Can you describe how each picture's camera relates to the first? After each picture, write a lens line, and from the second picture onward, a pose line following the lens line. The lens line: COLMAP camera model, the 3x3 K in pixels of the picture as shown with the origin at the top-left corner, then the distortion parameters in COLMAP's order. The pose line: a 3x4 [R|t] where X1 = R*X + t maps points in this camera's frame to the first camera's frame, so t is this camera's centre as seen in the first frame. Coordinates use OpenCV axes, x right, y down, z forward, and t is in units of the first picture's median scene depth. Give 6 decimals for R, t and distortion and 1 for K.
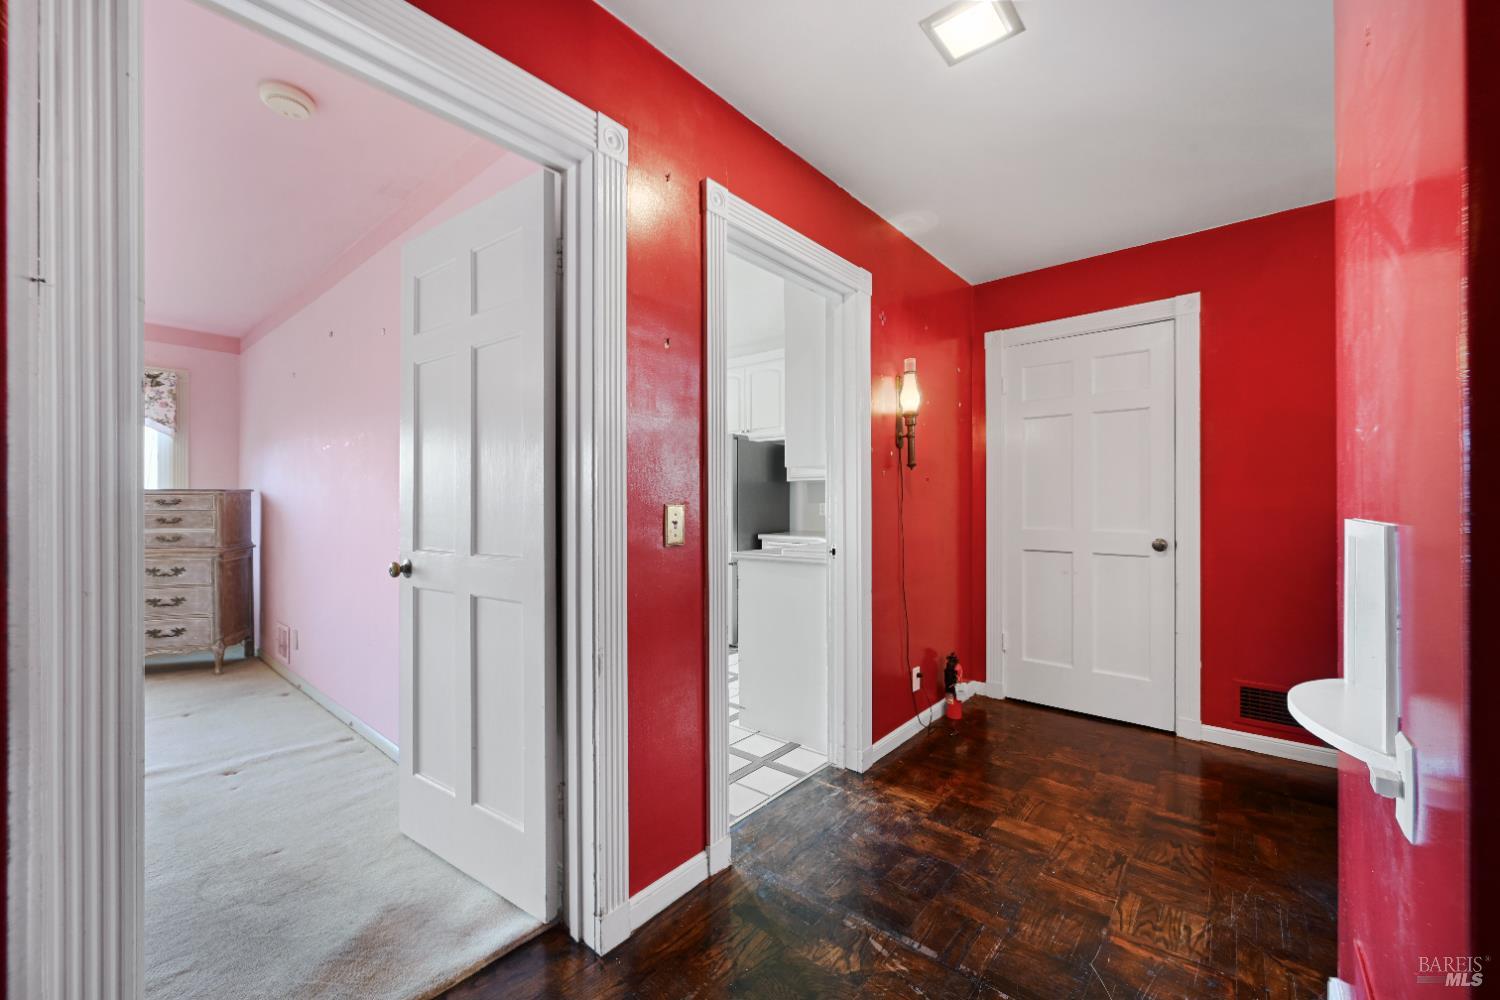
lens RADIAL K [[594.4, 0, 745.9], [0, 594.4, 501.7], [0, 0, 1]] dist [0.001736, 0.000183]
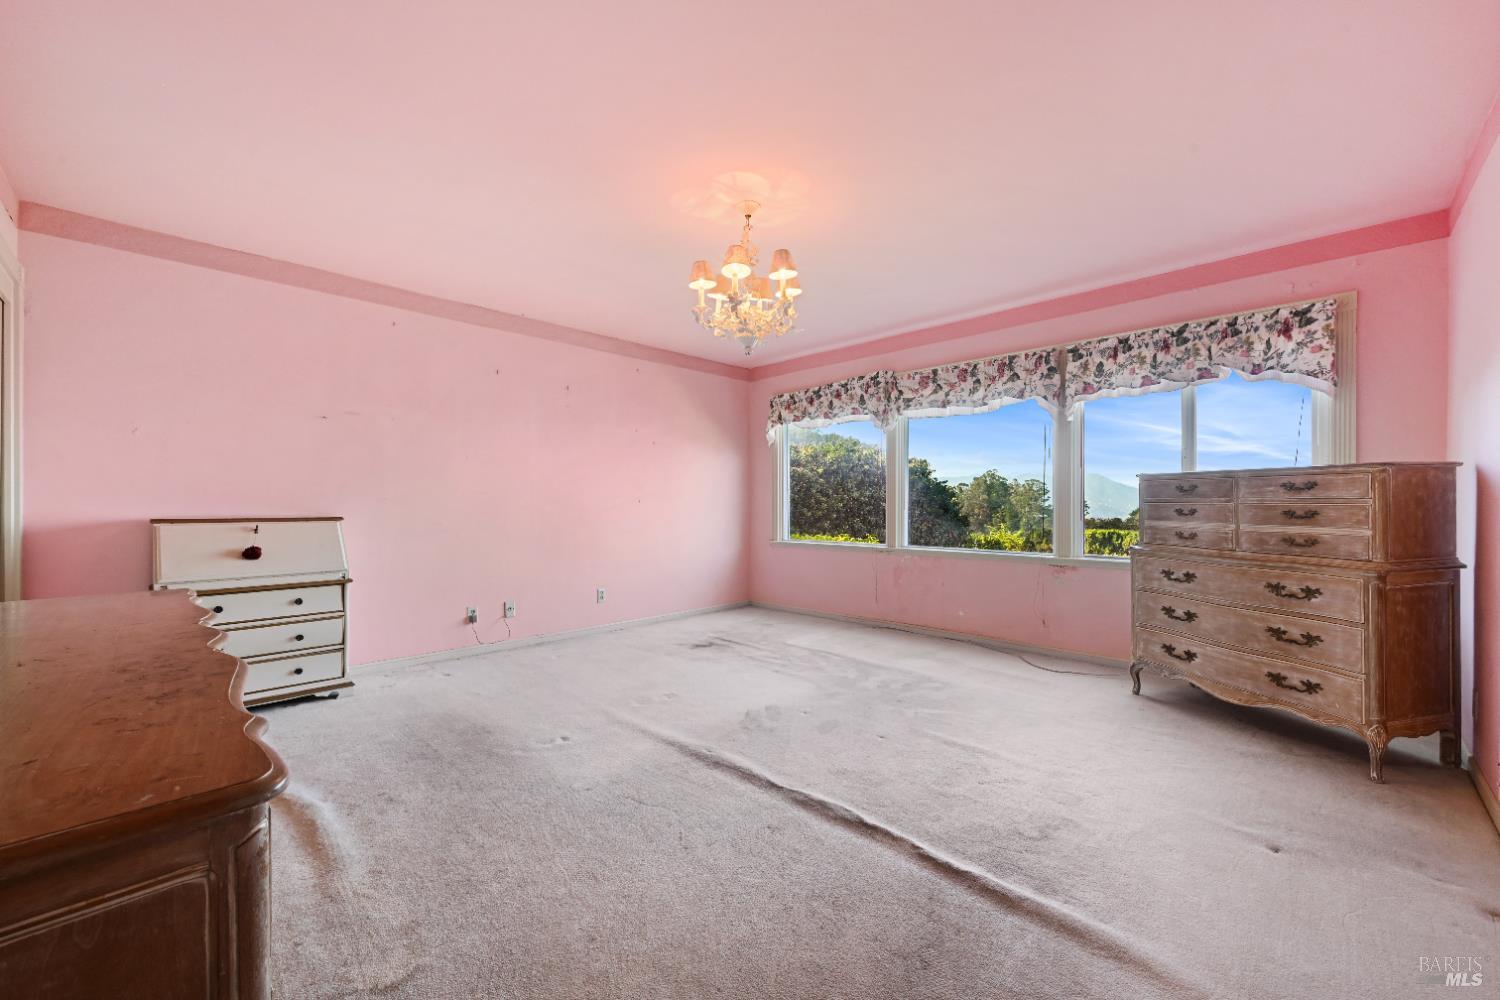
lens RADIAL K [[594.4, 0, 748.0], [0, 594.4, 502.1], [0, 0, 1]] dist [0.001736, 0.000183]
pose [[-0.061722, 0.005066, -0.998081, -0.268266], [0.001049, 0.999987, 0.005011, 0.014015], [0.998093, -0.000737, -0.061726, 0.424219]]
